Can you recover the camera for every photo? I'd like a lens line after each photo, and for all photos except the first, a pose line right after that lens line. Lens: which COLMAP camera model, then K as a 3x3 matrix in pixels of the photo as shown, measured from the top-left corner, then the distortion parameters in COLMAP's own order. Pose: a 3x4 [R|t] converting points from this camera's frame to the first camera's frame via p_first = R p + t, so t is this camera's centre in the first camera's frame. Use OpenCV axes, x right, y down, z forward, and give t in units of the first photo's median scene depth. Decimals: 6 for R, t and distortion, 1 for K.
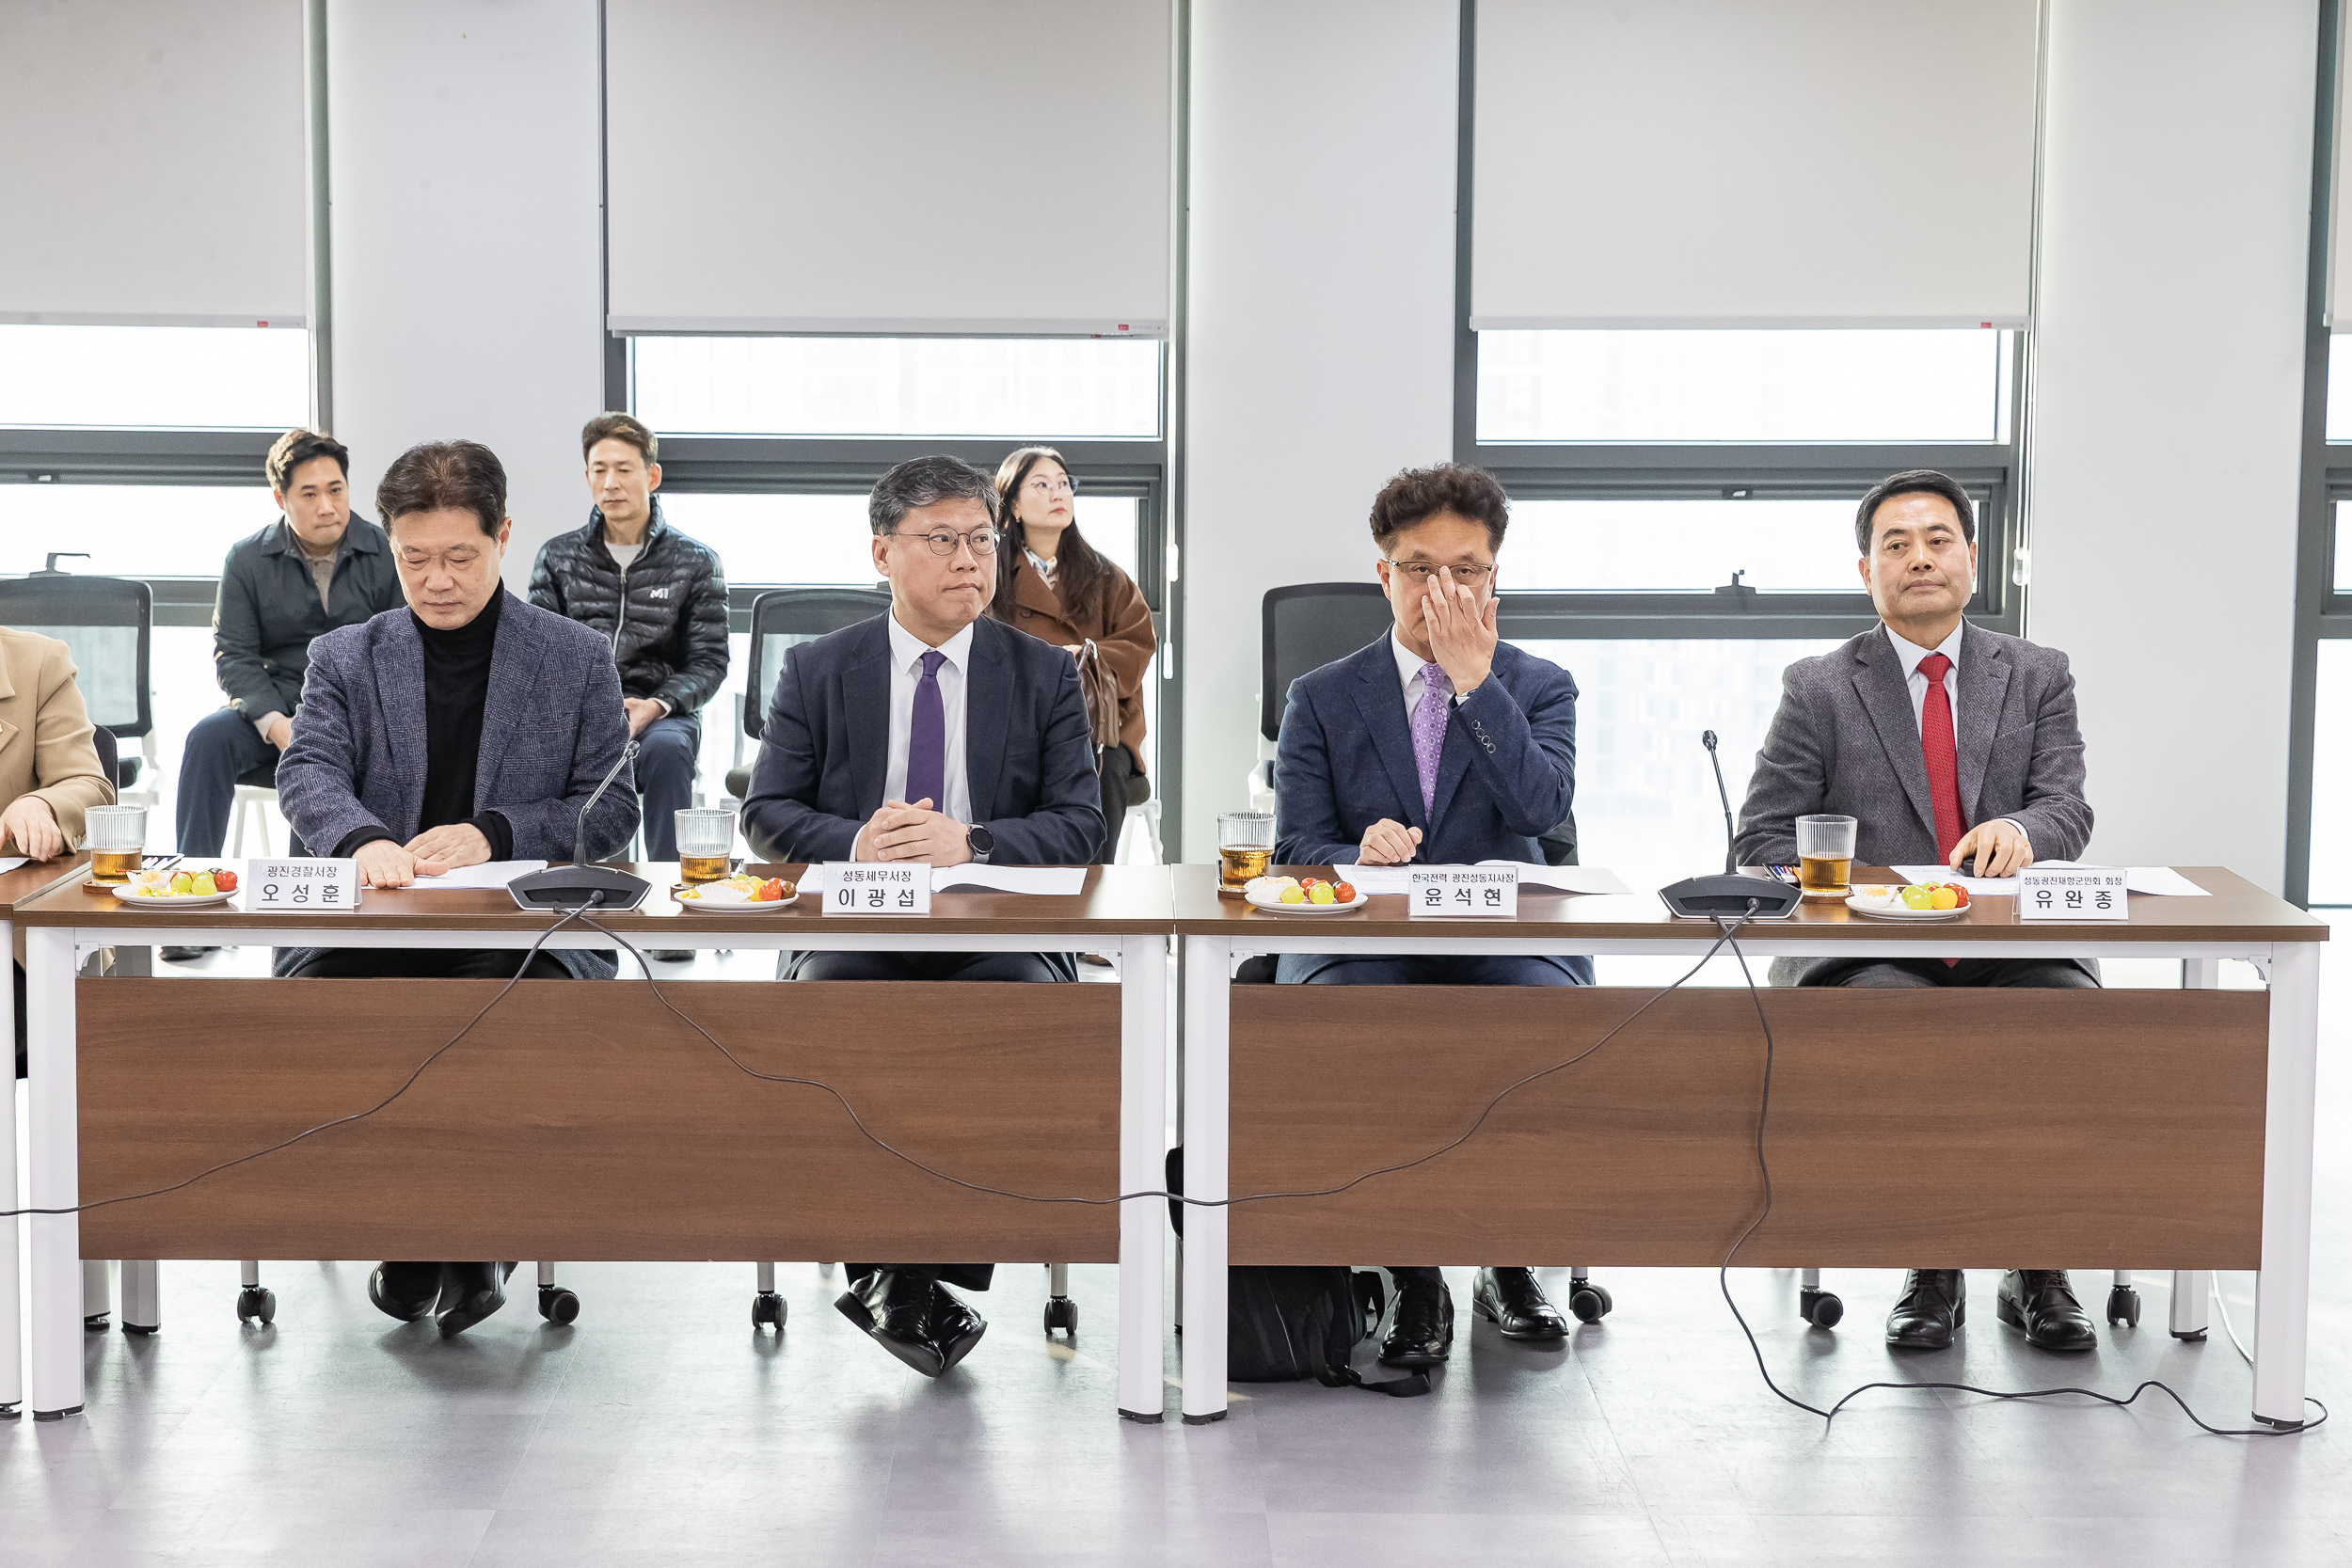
lens RADIAL K [[4717.3, 0, 1165.3], [0, 4717.3, 680.2], [0, 0, 1]] dist [0.059104, 0.072226]
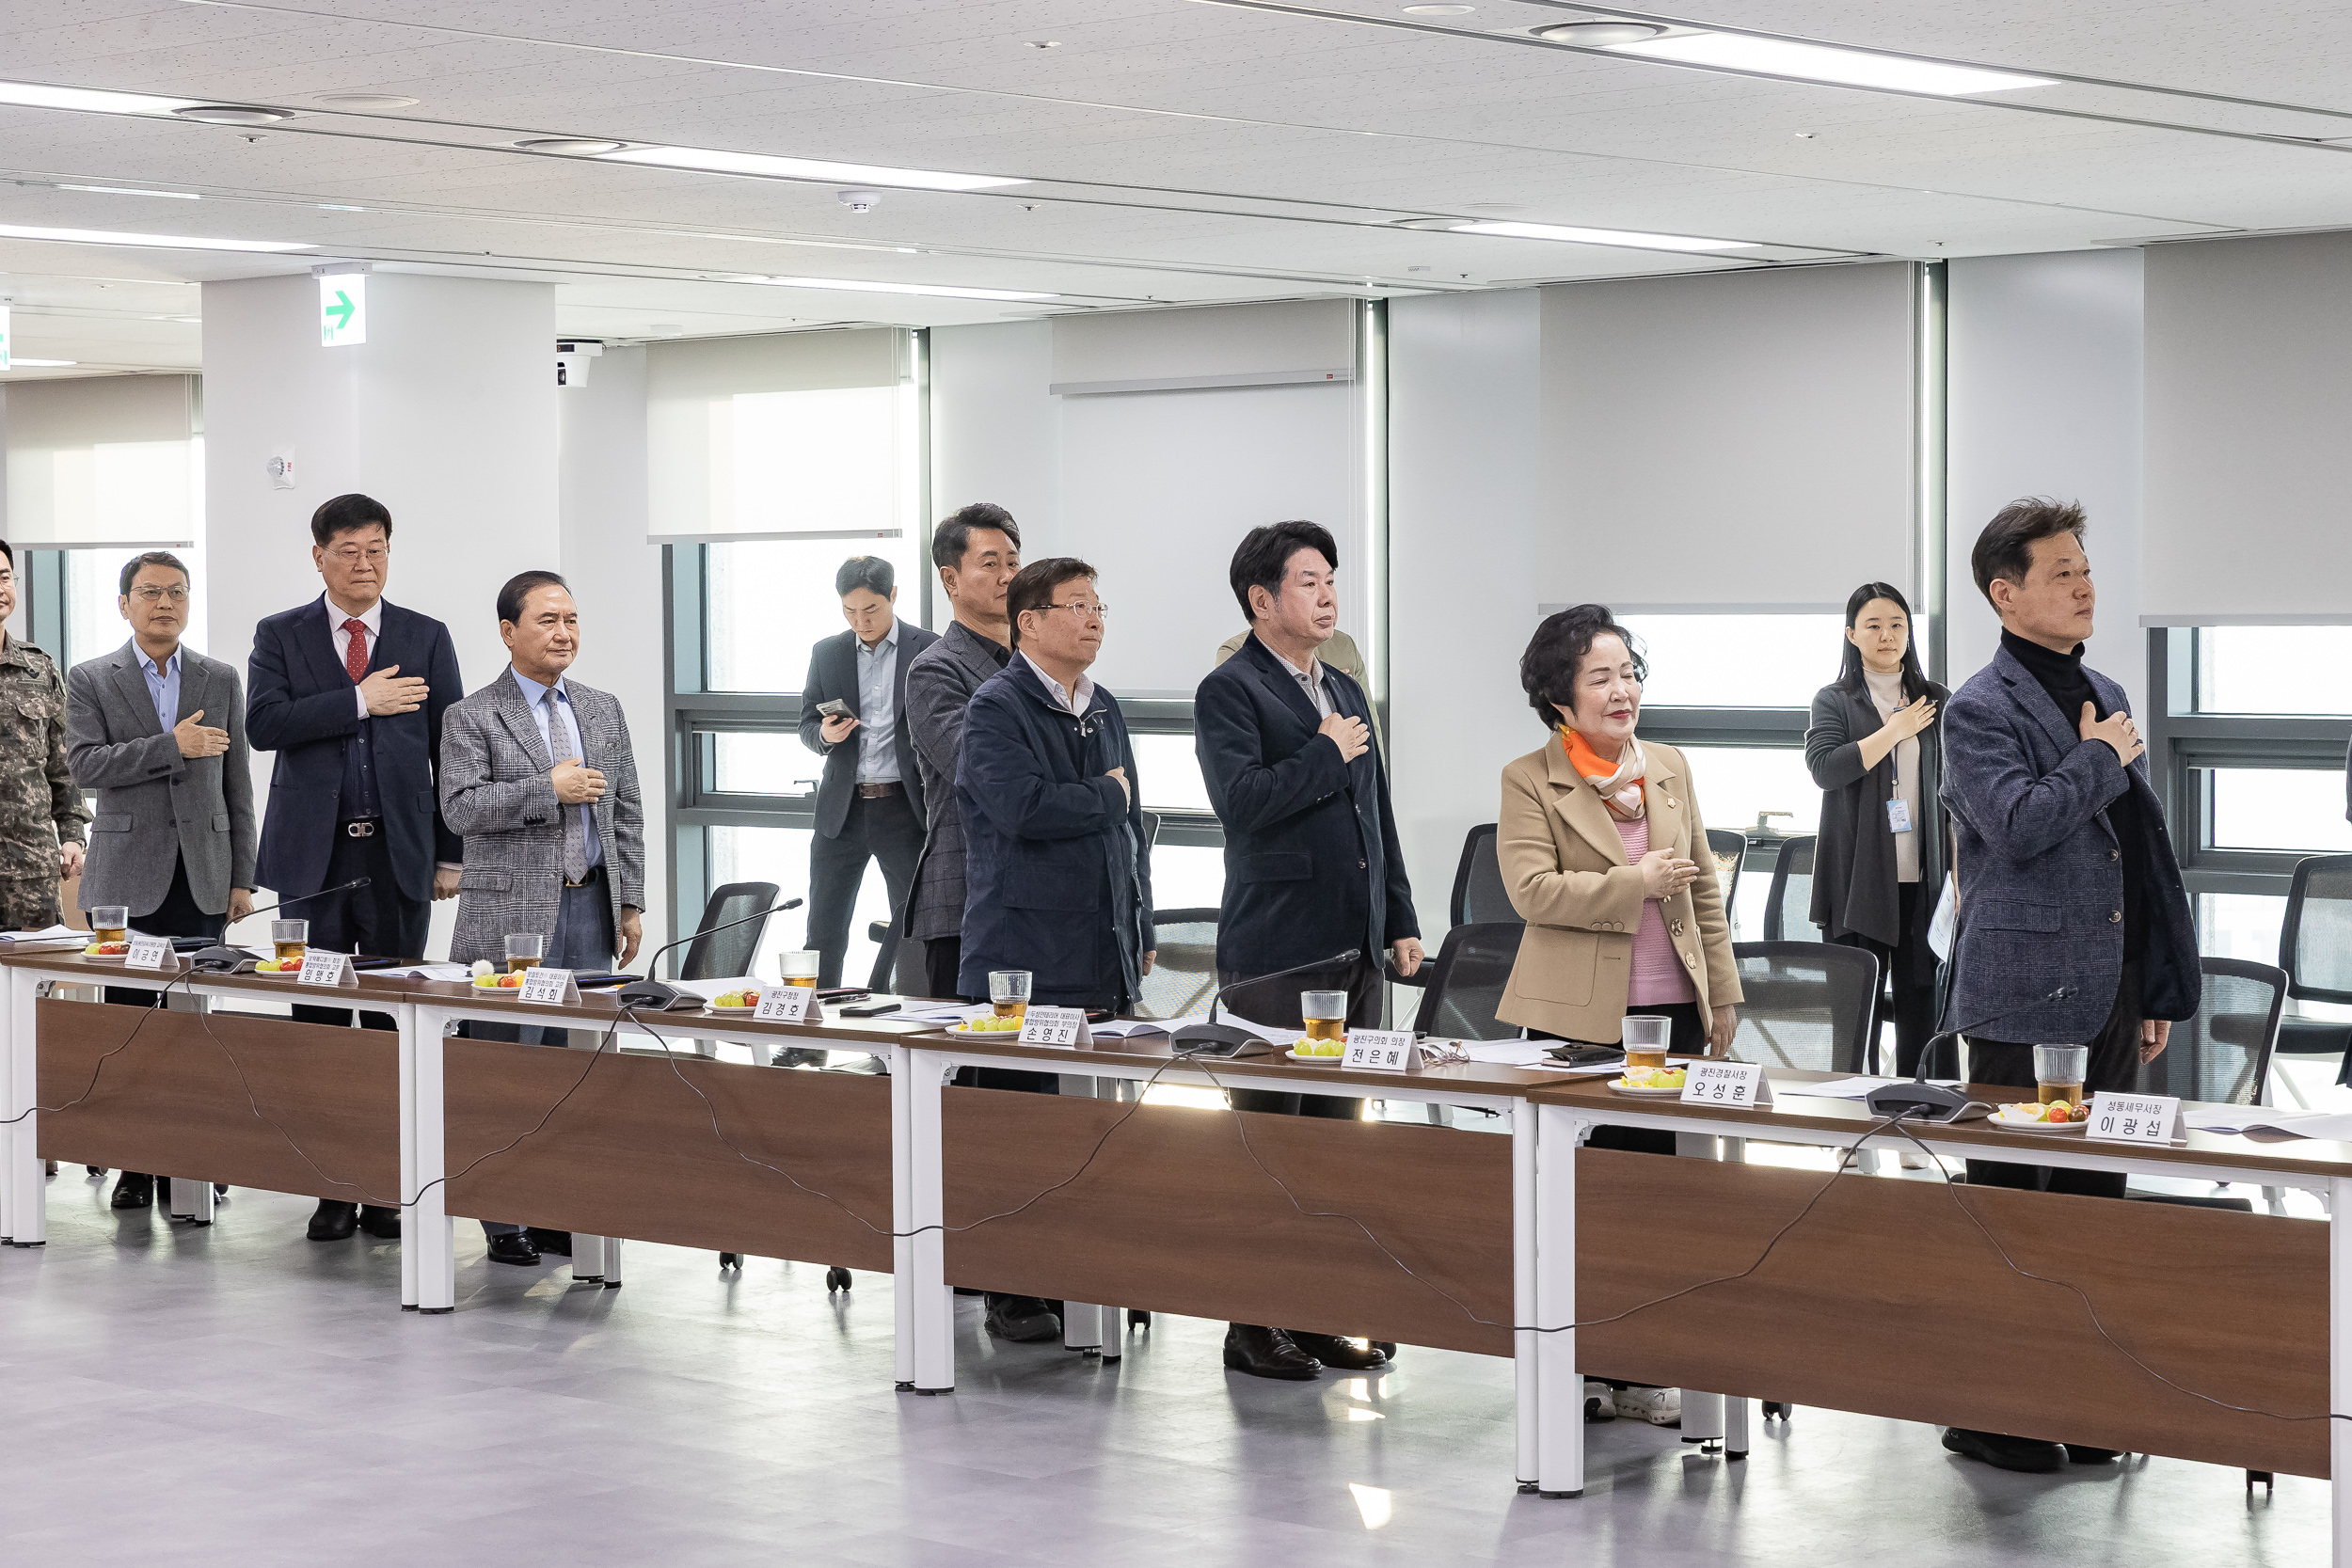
lens RADIAL K [[4717.3, 0, 1165.3], [0, 4717.3, 680.2], [0, 0, 1]] dist [0.059104, 0.072226]
pose [[0.740315, 0.005038, -0.672241, 0.527751], [-0.048950, 0.997722, -0.046429, 0.003296], [0.670476, 0.067278, 0.738875, -0.002359]]
